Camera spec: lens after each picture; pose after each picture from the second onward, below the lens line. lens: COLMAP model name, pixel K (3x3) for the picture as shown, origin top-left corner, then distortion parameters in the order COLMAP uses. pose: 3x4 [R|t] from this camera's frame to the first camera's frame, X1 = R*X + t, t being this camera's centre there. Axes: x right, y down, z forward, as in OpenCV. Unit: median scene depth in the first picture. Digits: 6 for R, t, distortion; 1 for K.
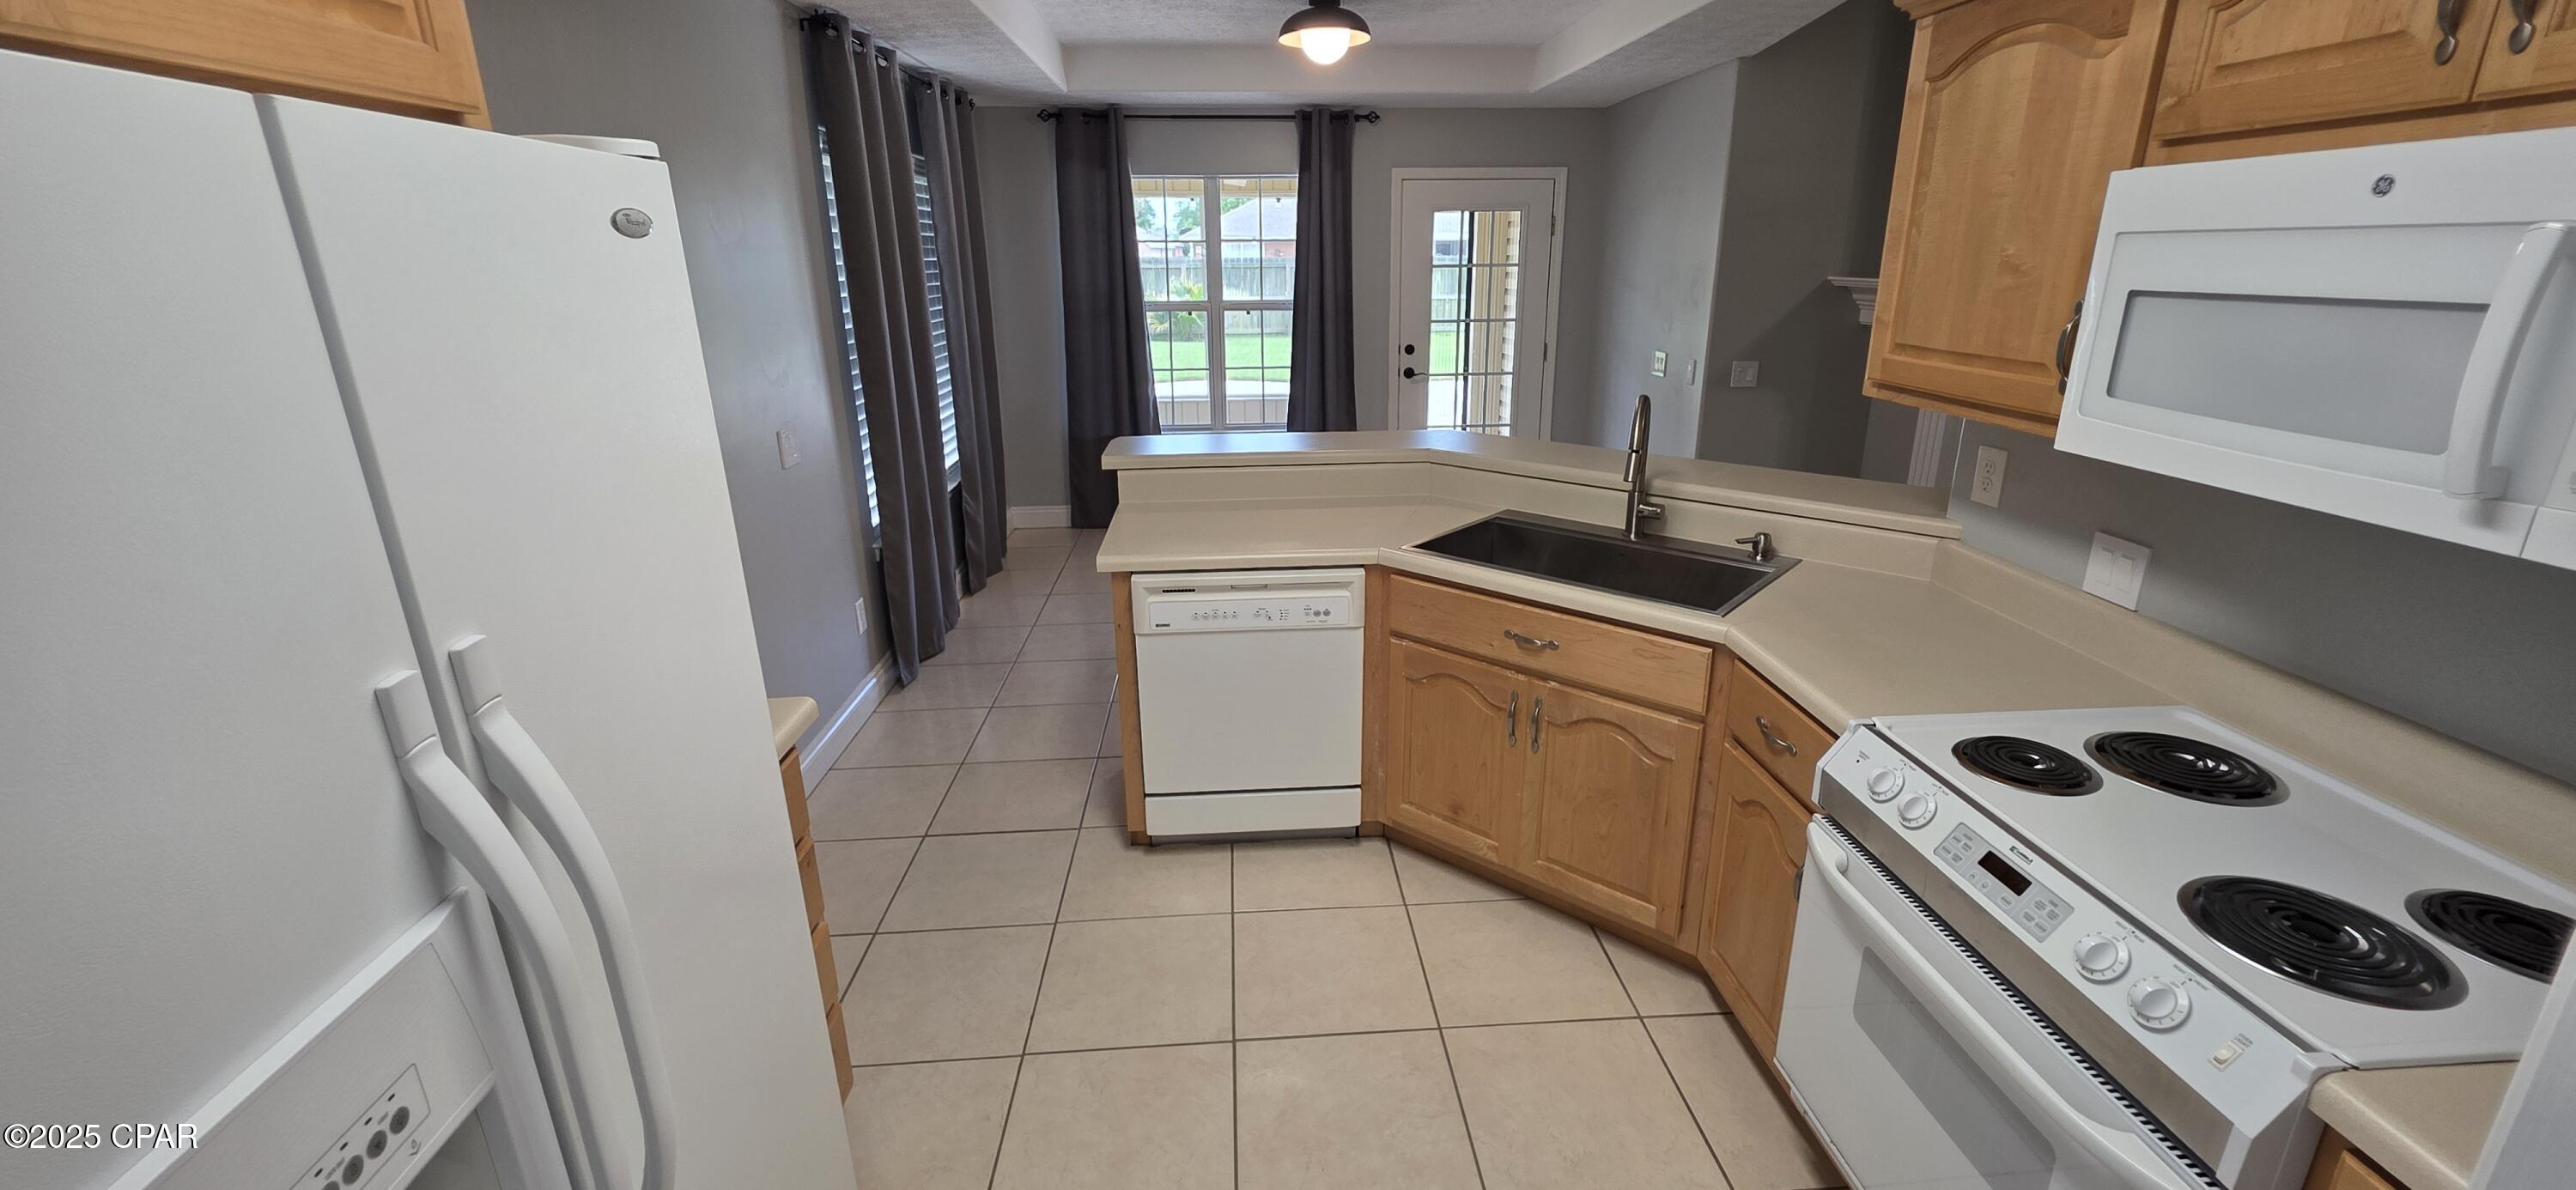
lens RADIAL K [[1027.5, 0, 1289.6], [0, 1027.5, 575.2], [0, 0, 1]] dist [-0.002188, 0.000300]
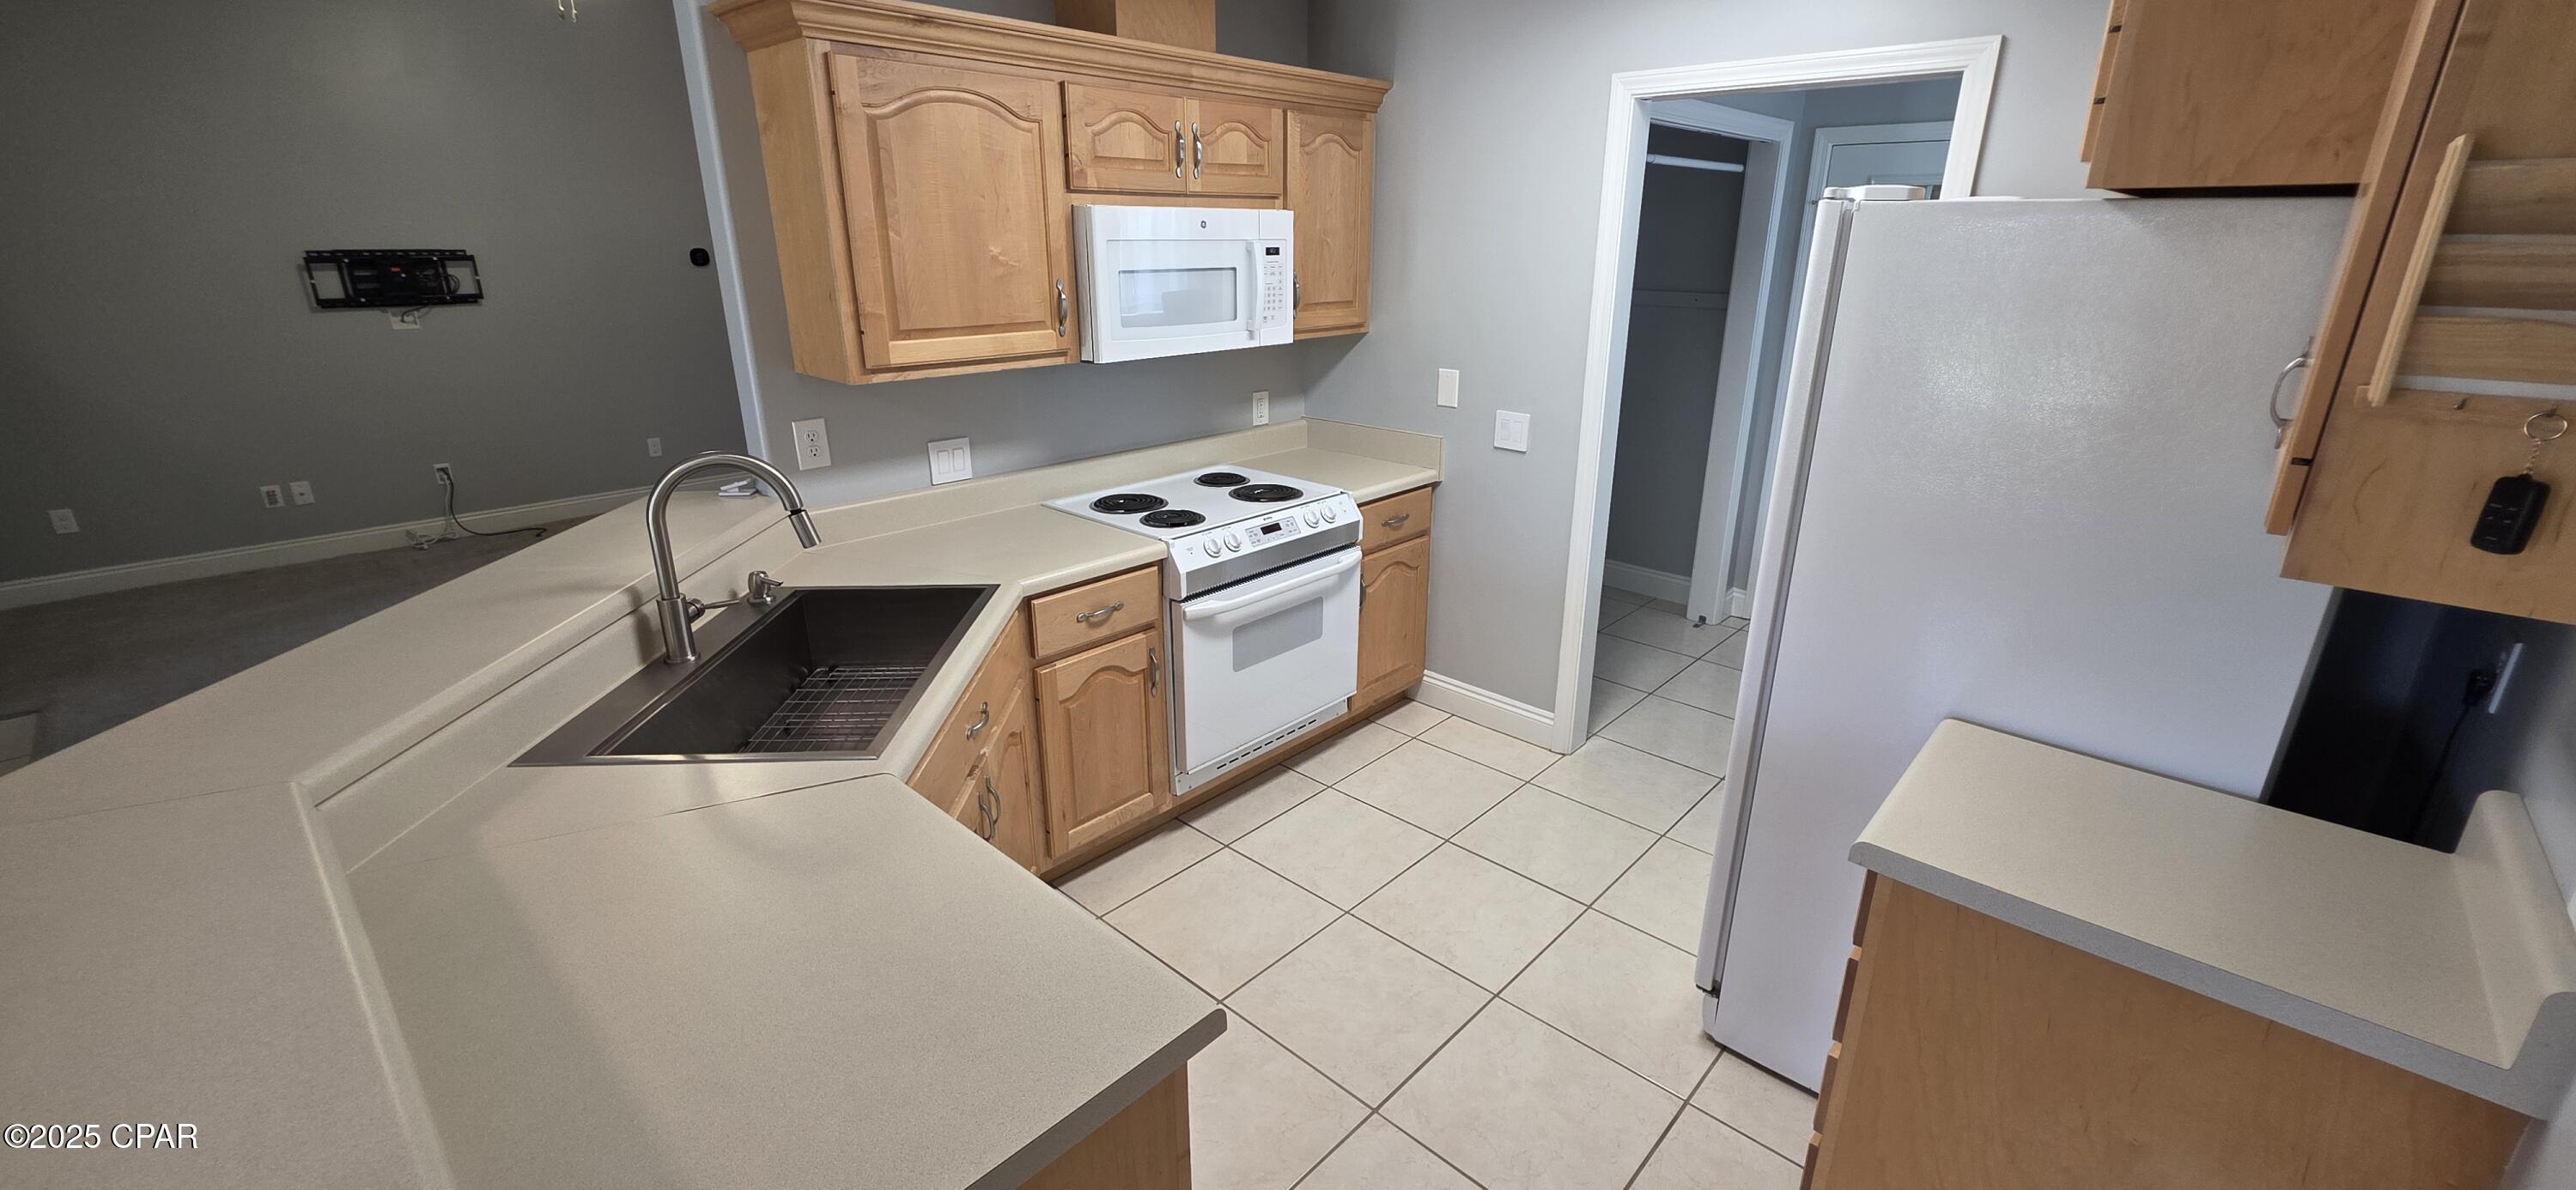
lens RADIAL K [[1027.5, 0, 1304.7], [0, 1027.5, 581.4], [0, 0, 1]] dist [-0.002188, 0.000300]
pose [[-0.699848, -0.222668, 0.678699, -0.647039], [0.214363, 0.840901, 0.496925, -0.510612], [-0.681368, 0.493260, -0.540771, 1.595256]]
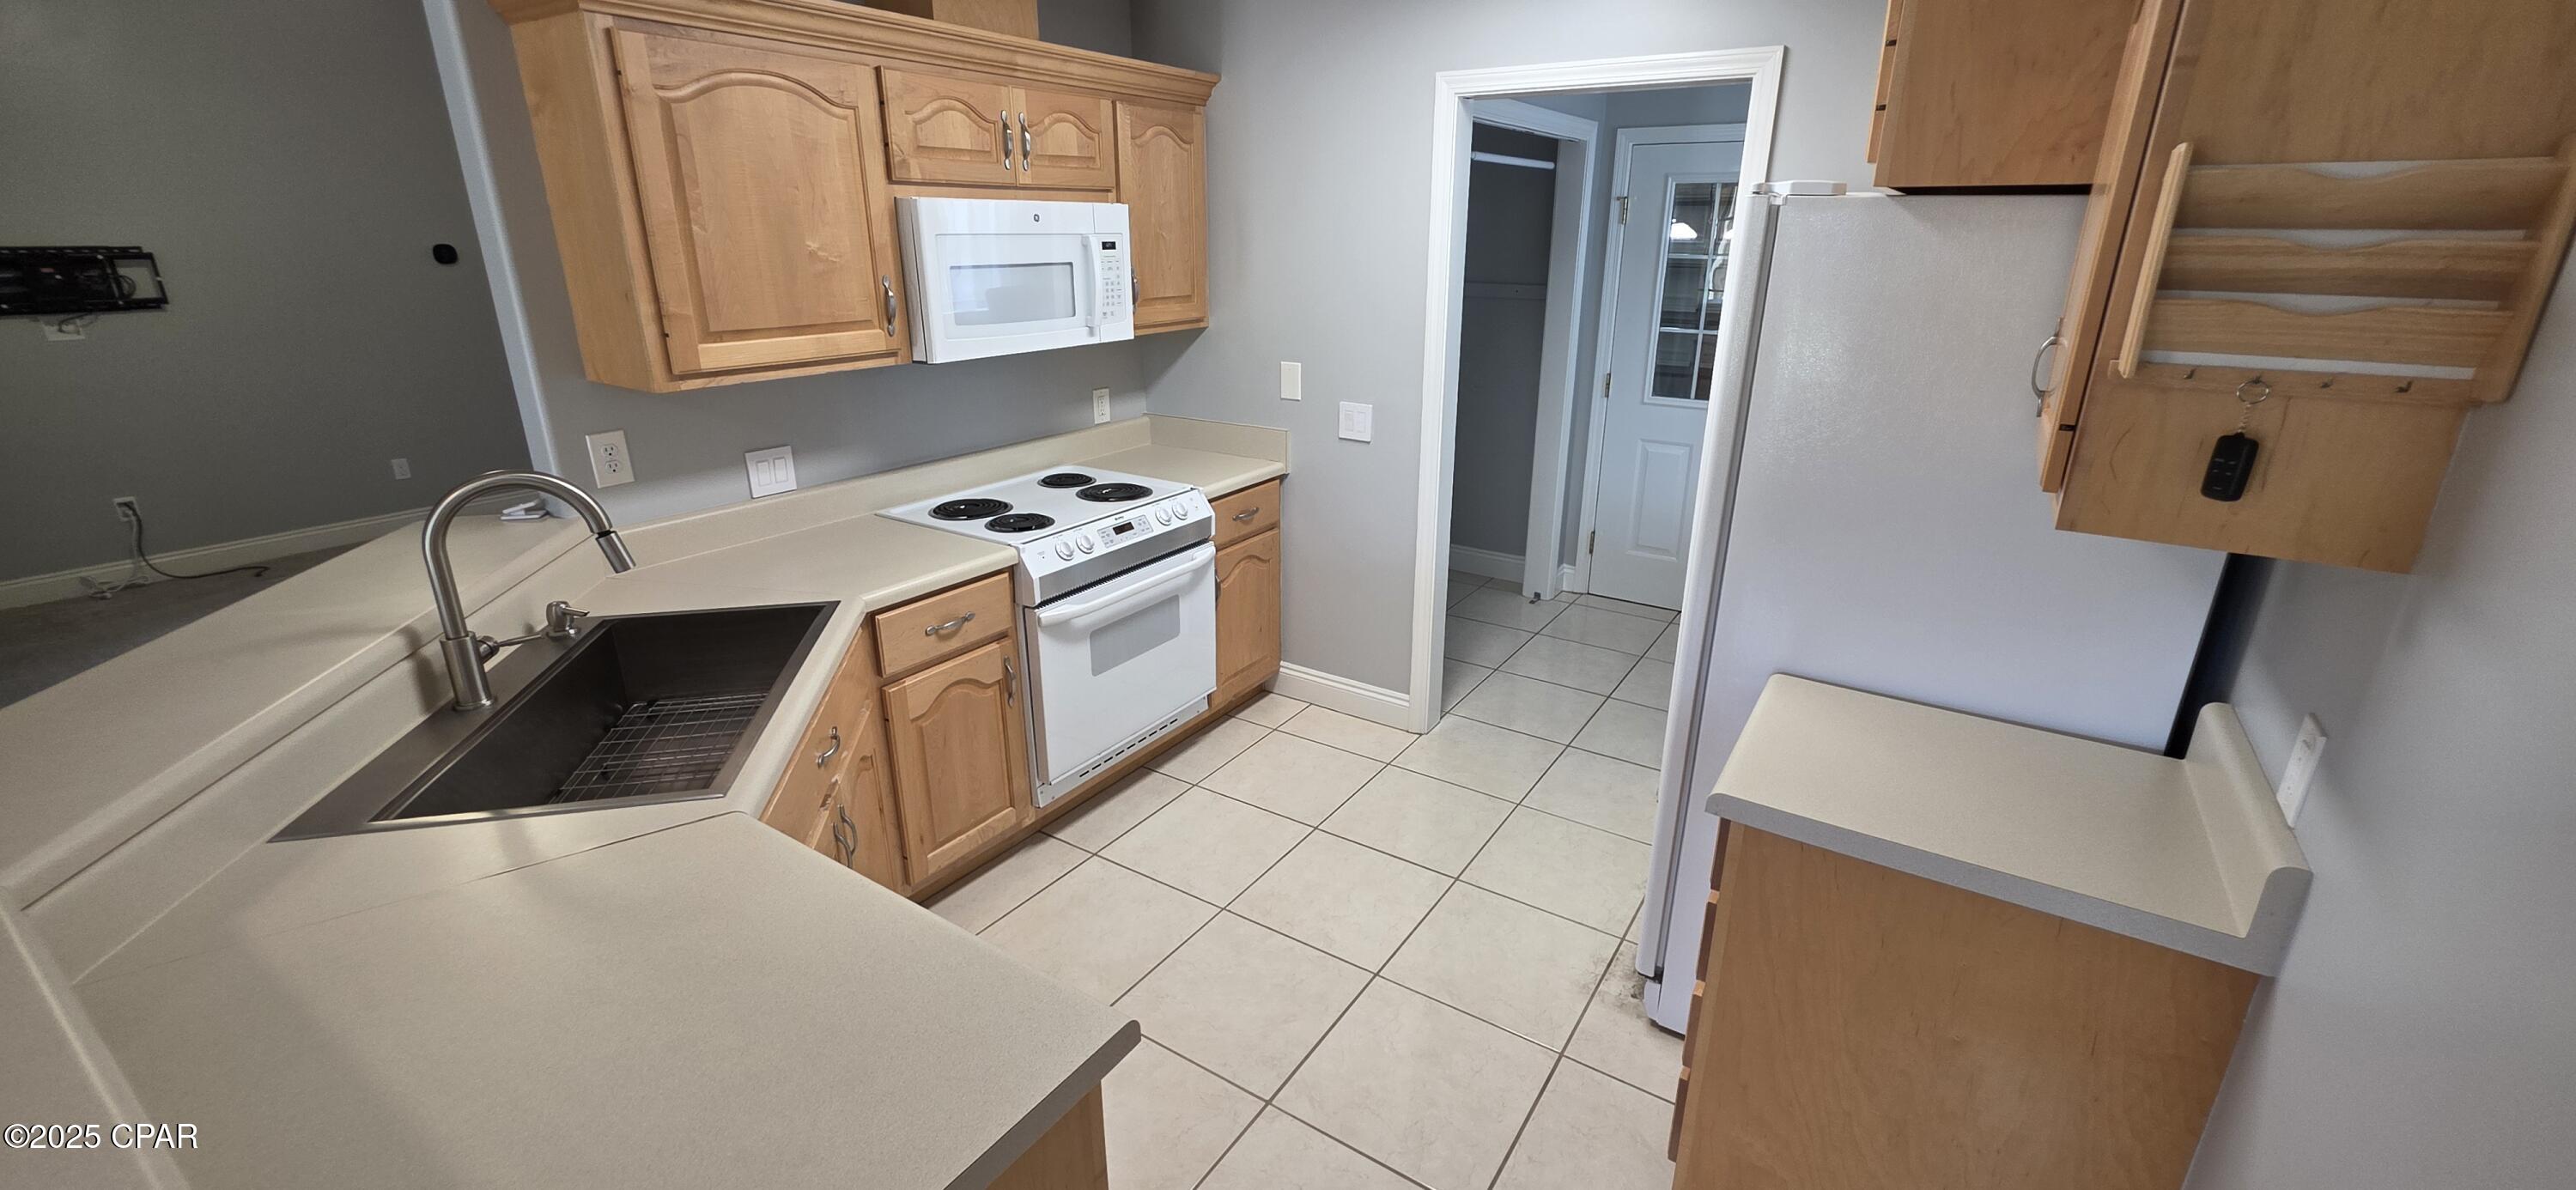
lens RADIAL K [[1027.5, 0, 1306.2], [0, 1027.5, 580.5], [0, 0, 1]] dist [-0.002188, 0.000300]
pose [[-0.809836, -0.184566, 0.556867, -0.622693], [0.177061, 0.828060, 0.531945, -0.516350], [-0.559299, 0.529387, -0.637914, 1.613742]]
